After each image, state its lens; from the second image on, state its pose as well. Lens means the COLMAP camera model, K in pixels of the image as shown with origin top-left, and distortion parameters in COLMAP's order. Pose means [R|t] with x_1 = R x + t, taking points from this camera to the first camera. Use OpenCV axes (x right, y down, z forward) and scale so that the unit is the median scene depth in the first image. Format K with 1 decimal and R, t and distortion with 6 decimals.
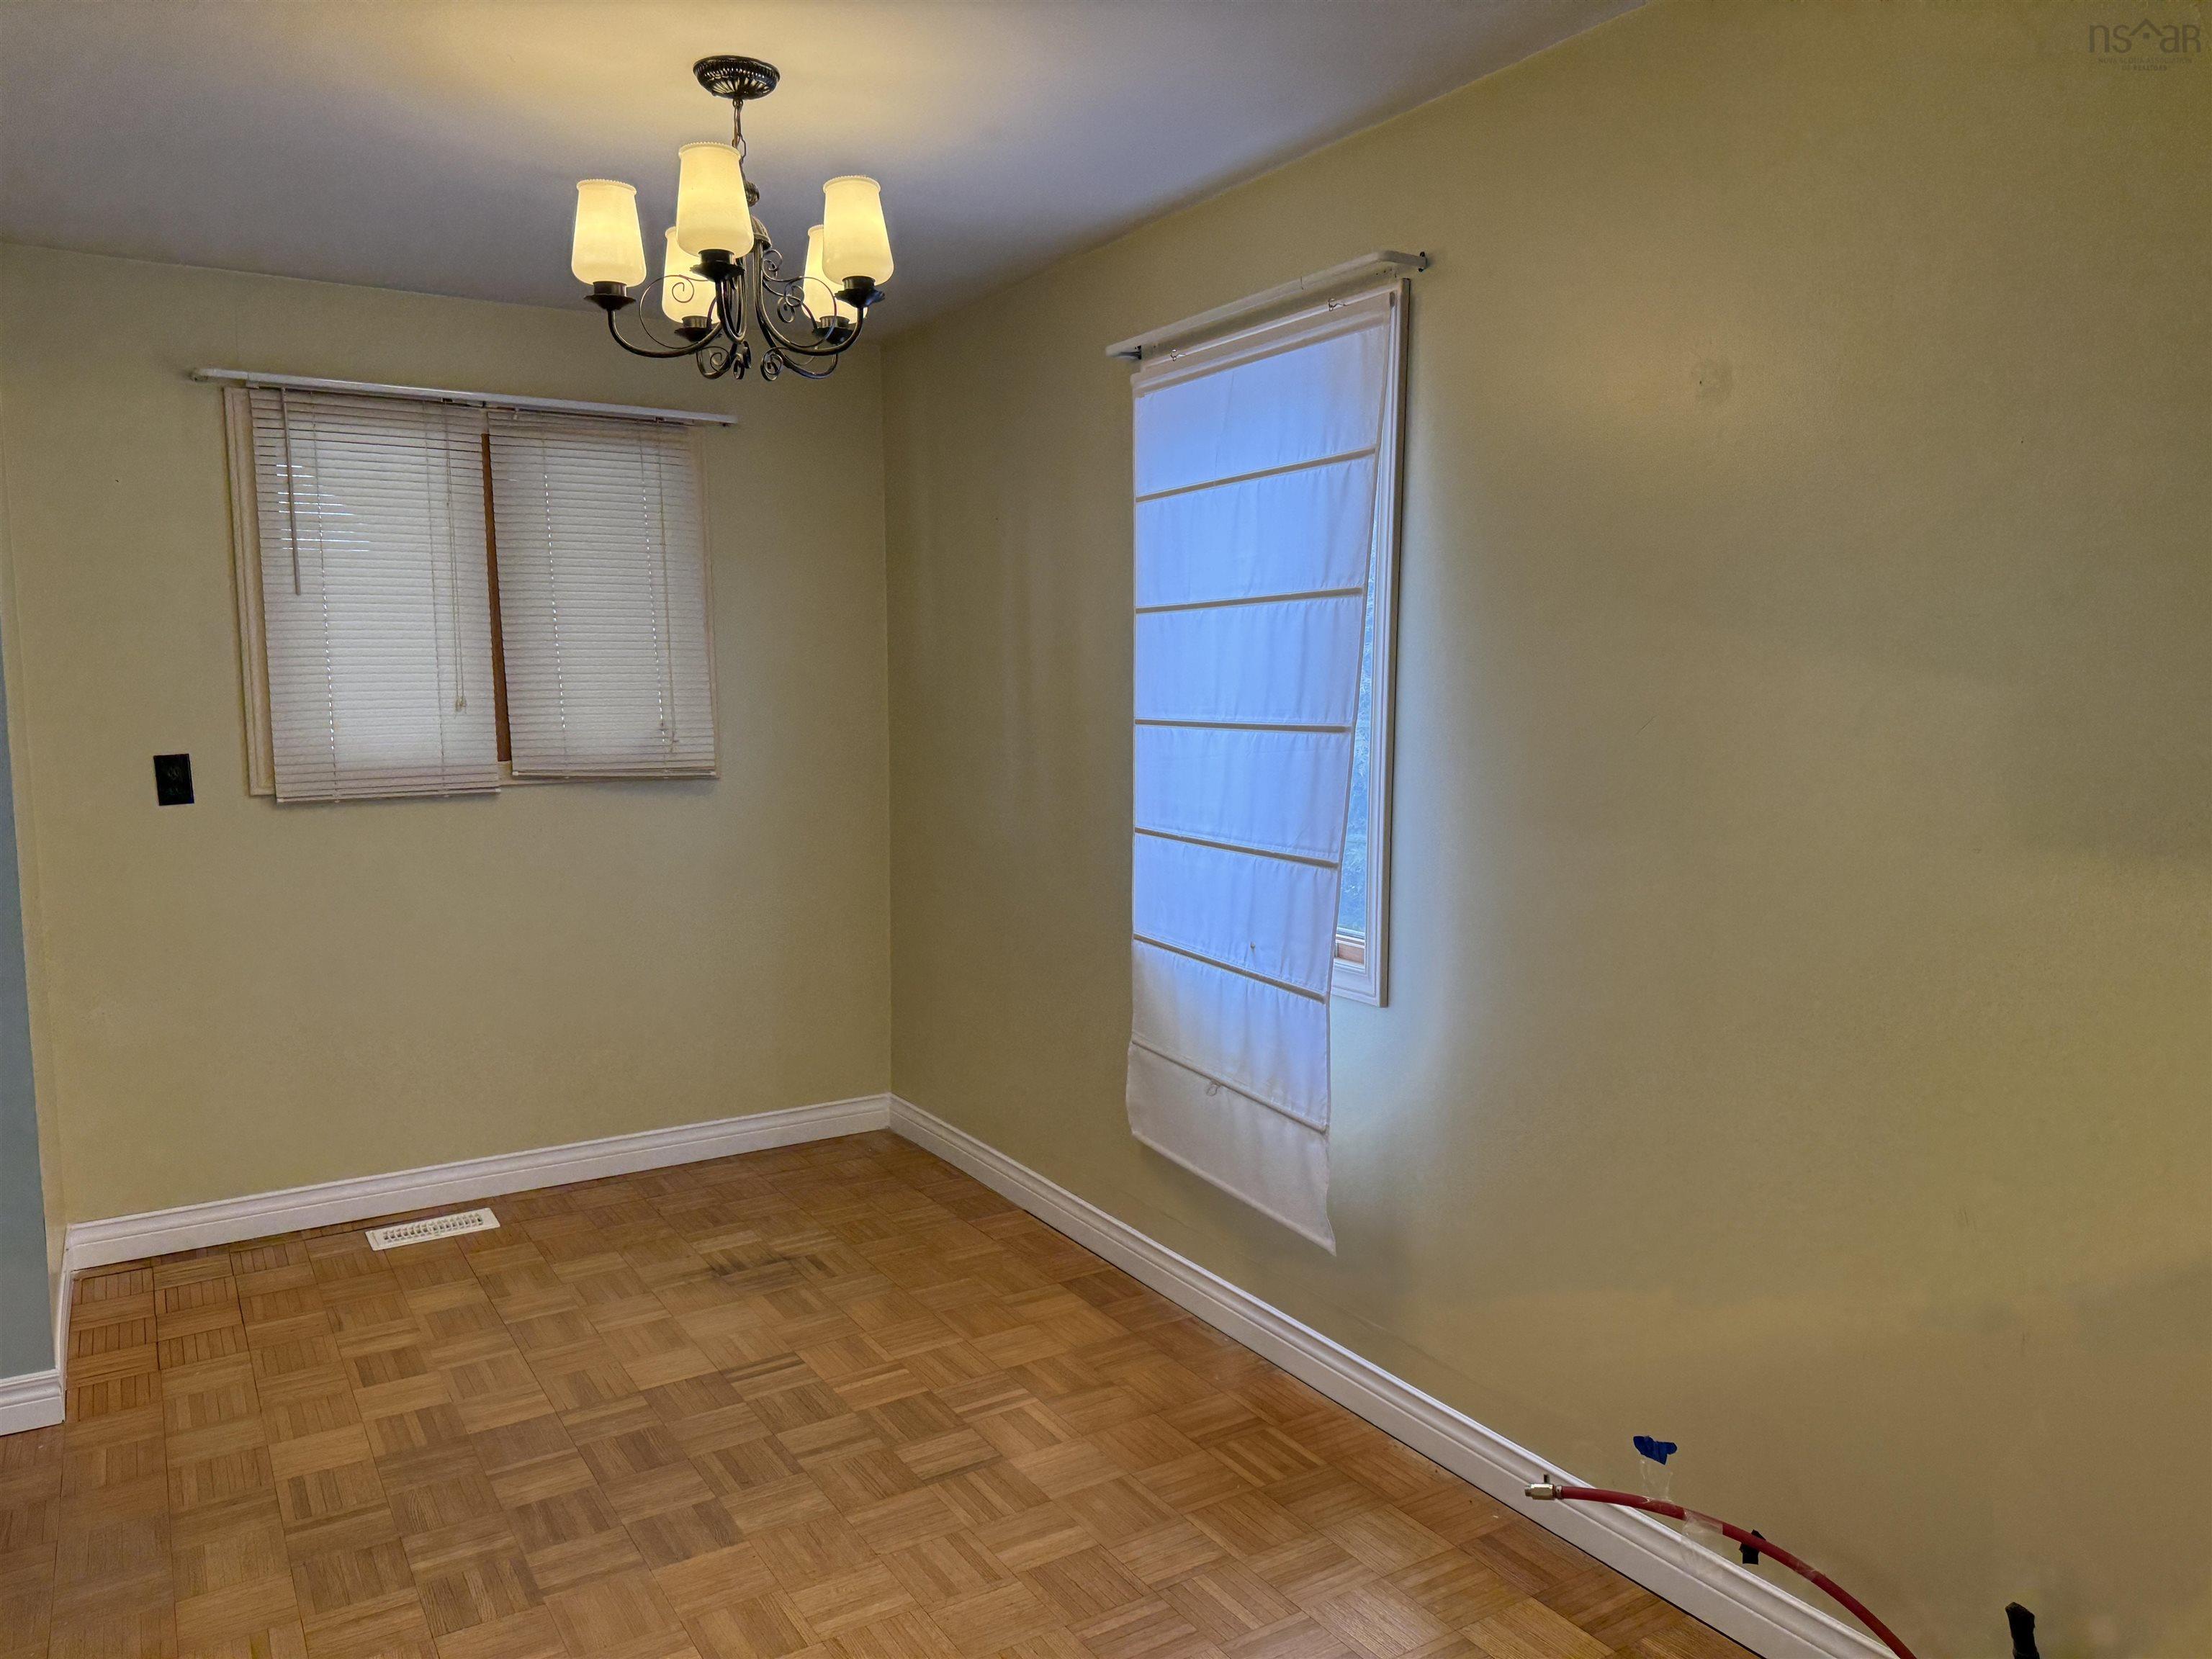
lens RADIAL K [[1525.1, 0, 1120.9], [0, 1525.1, 848.0], [0, 0, 1]] dist [-0.000592, -0.013348]
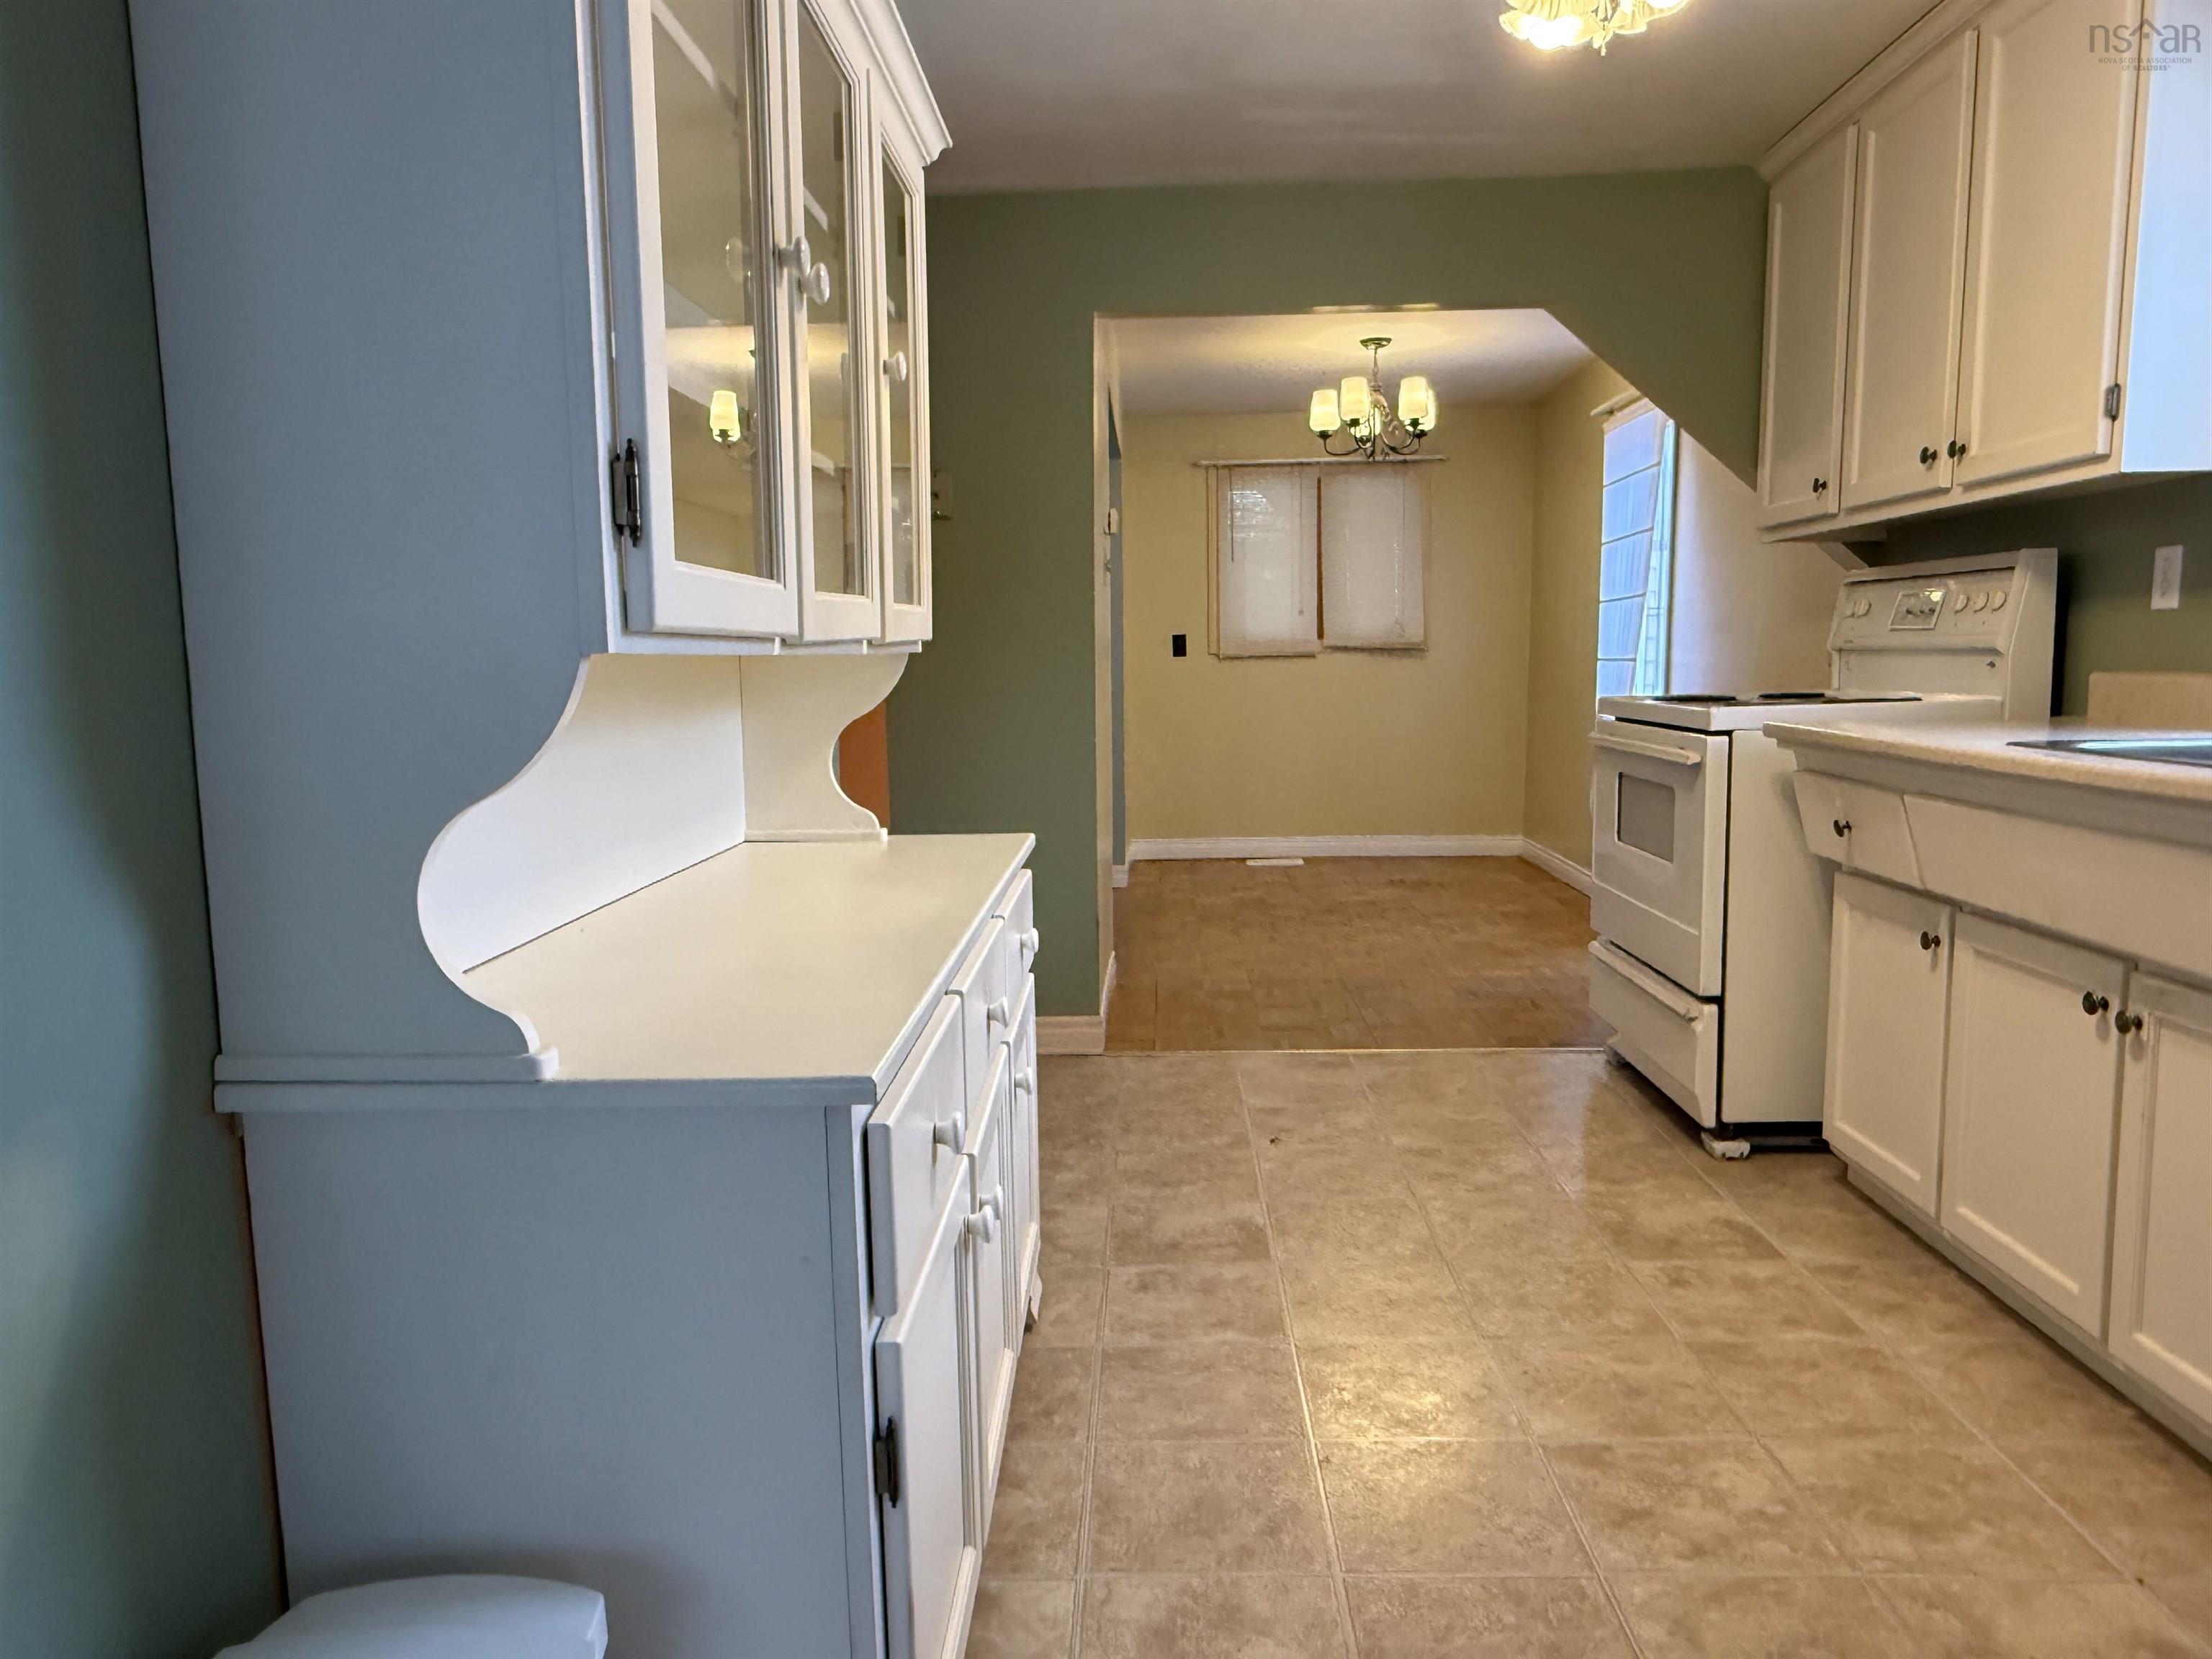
lens RADIAL K [[1462.2, 0, 1092.6], [0, 1462.2, 840.6], [0, 0, 1]] dist [-0.009777, 0.008648]
pose [[0.809462, 0.059371, -0.584164, 0.553512], [-0.048671, 0.998236, 0.034012, 0.175570], [0.585152, 0.000901, 0.810923, -0.828958]]
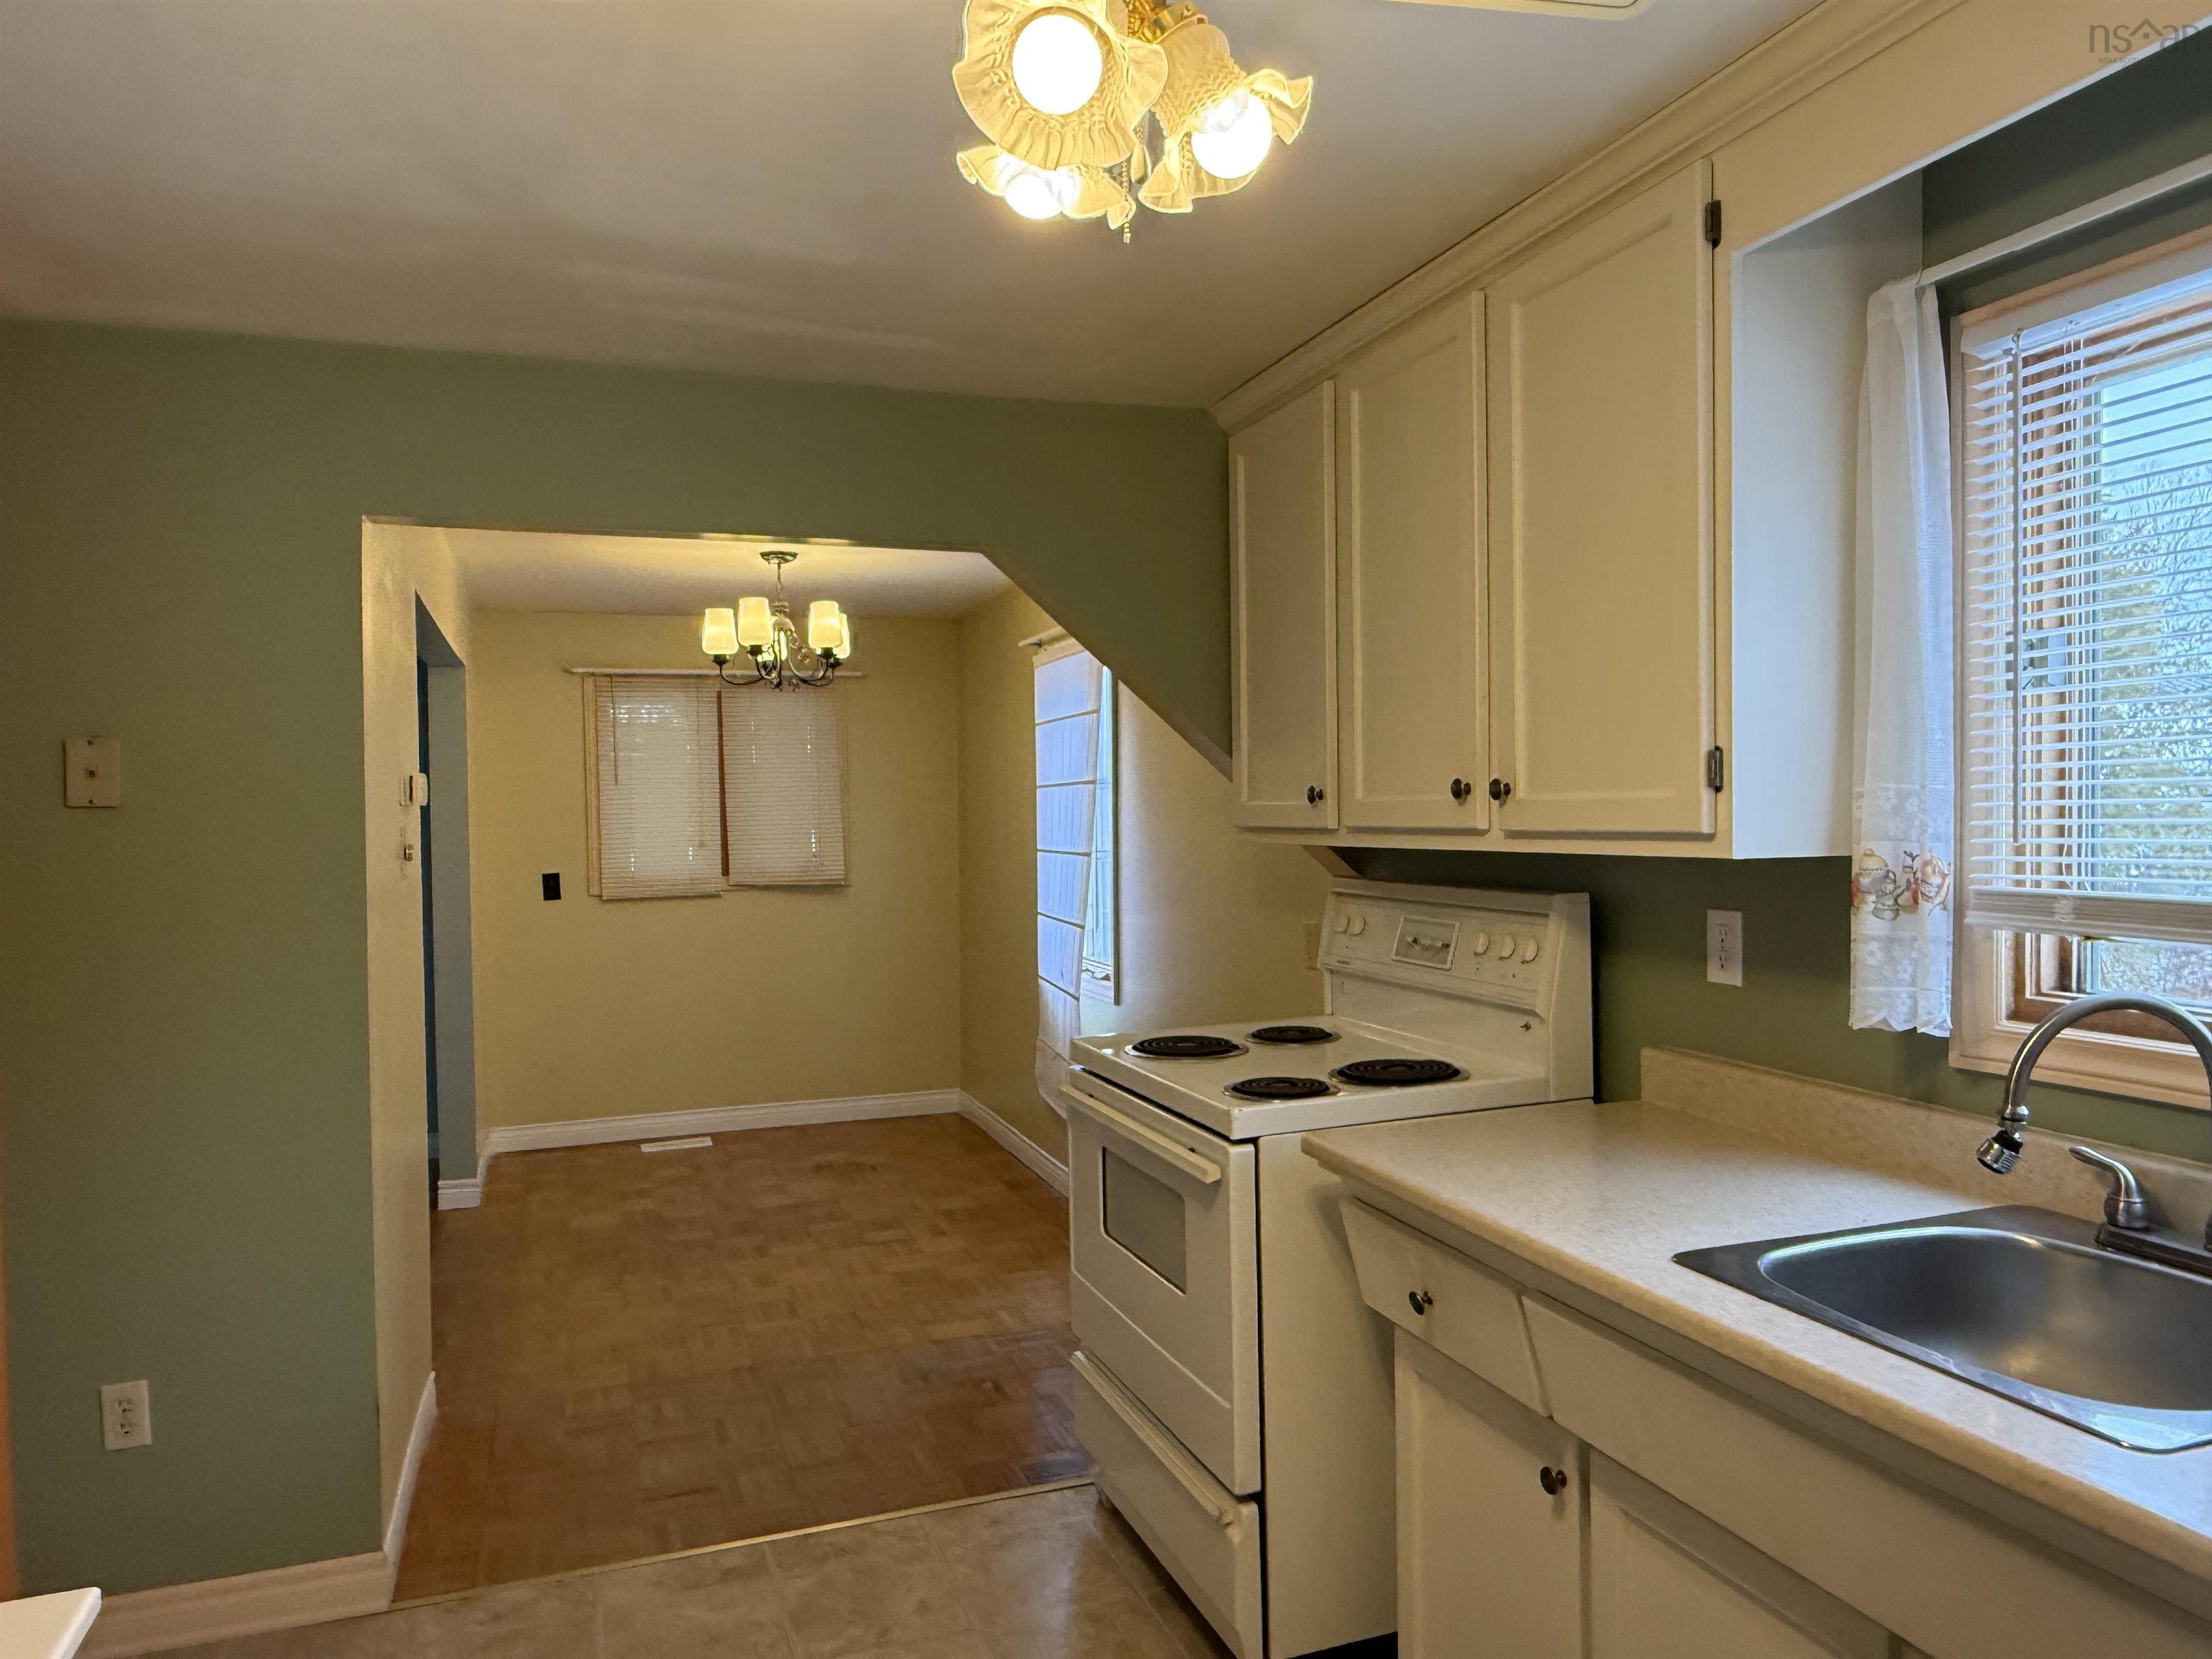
lens RADIAL K [[1462.2, 0, 1085.9], [0, 1462.2, 851.9], [0, 0, 1]] dist [-0.009777, 0.008648]
pose [[0.971068, -0.008850, -0.238640, 0.434826], [-0.010538, 0.996752, -0.079845, 0.048150], [0.238571, 0.080050, 0.967820, -0.570988]]
